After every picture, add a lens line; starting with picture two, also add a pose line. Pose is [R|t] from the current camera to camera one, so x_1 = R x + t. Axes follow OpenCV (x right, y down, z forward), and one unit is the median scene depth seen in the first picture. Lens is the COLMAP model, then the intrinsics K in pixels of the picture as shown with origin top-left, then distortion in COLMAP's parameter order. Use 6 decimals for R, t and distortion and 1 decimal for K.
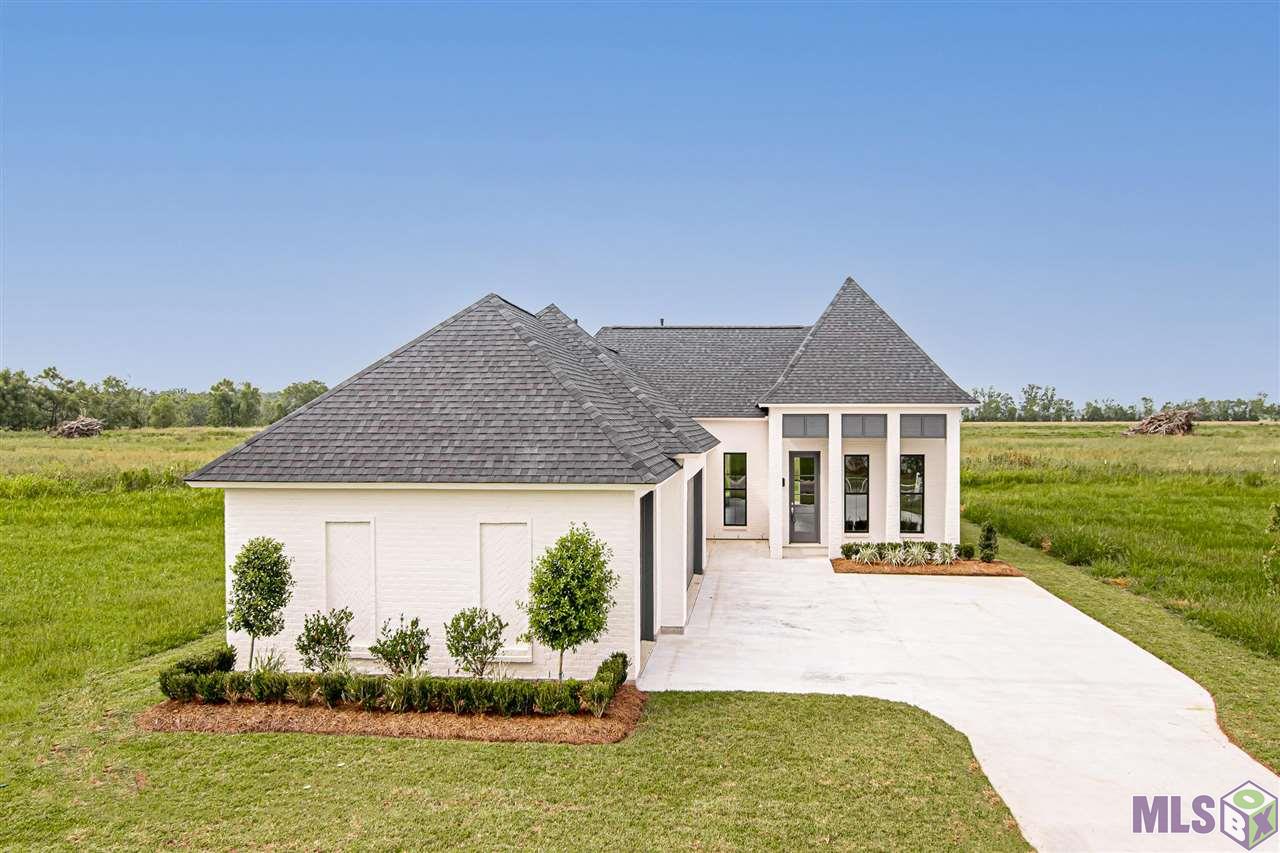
lens RADIAL K [[918.9, 0, 640.0], [0, 918.9, 426.5], [0, 0, 1]] dist [-0.019573, 0.002781]
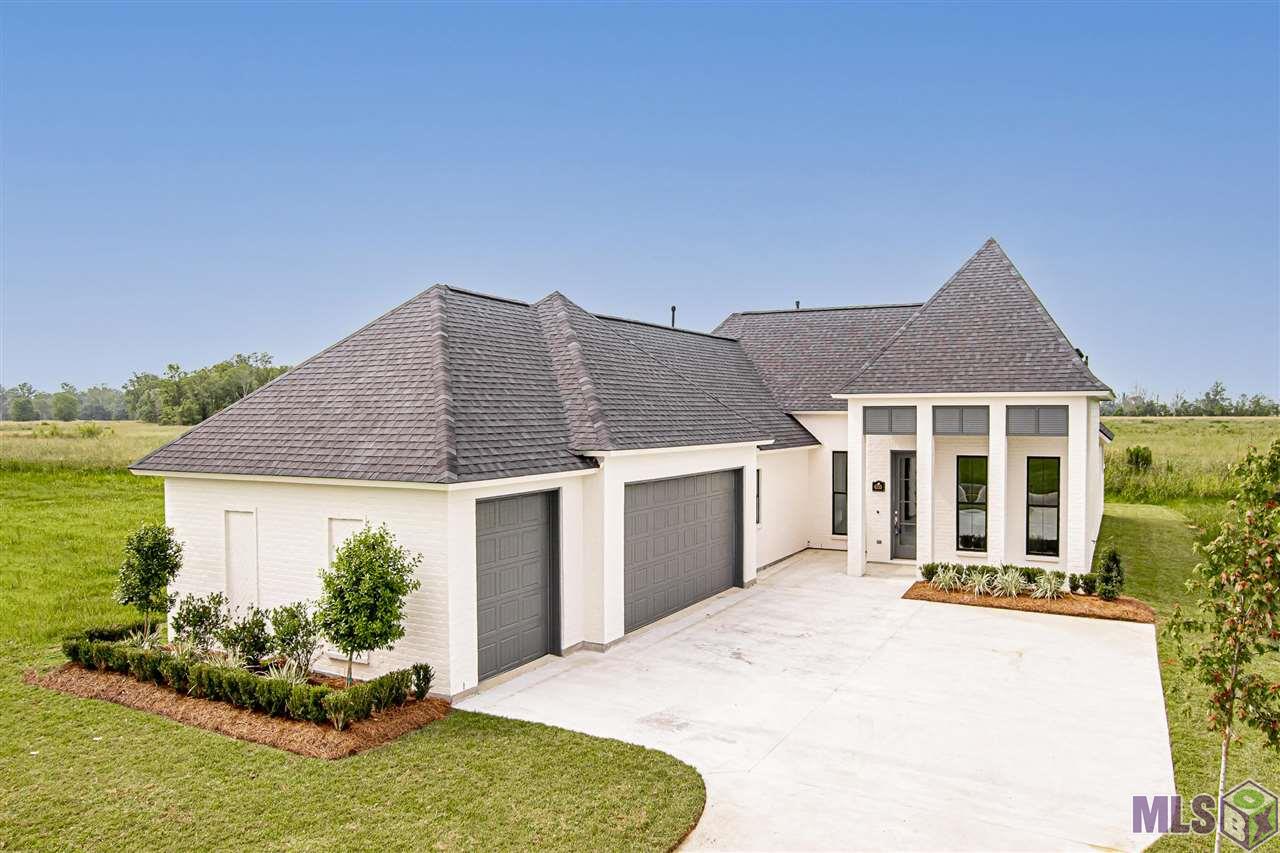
lens RADIAL K [[918.9, 0, 640.0], [0, 918.9, 426.5], [0, 0, 1]] dist [-0.019573, 0.002781]
pose [[0.908785, 0.003821, -0.417247, 0.348951], [-0.001092, 0.999976, 0.006777, -0.000271], [0.417263, -0.005703, 0.908768, 0.155483]]
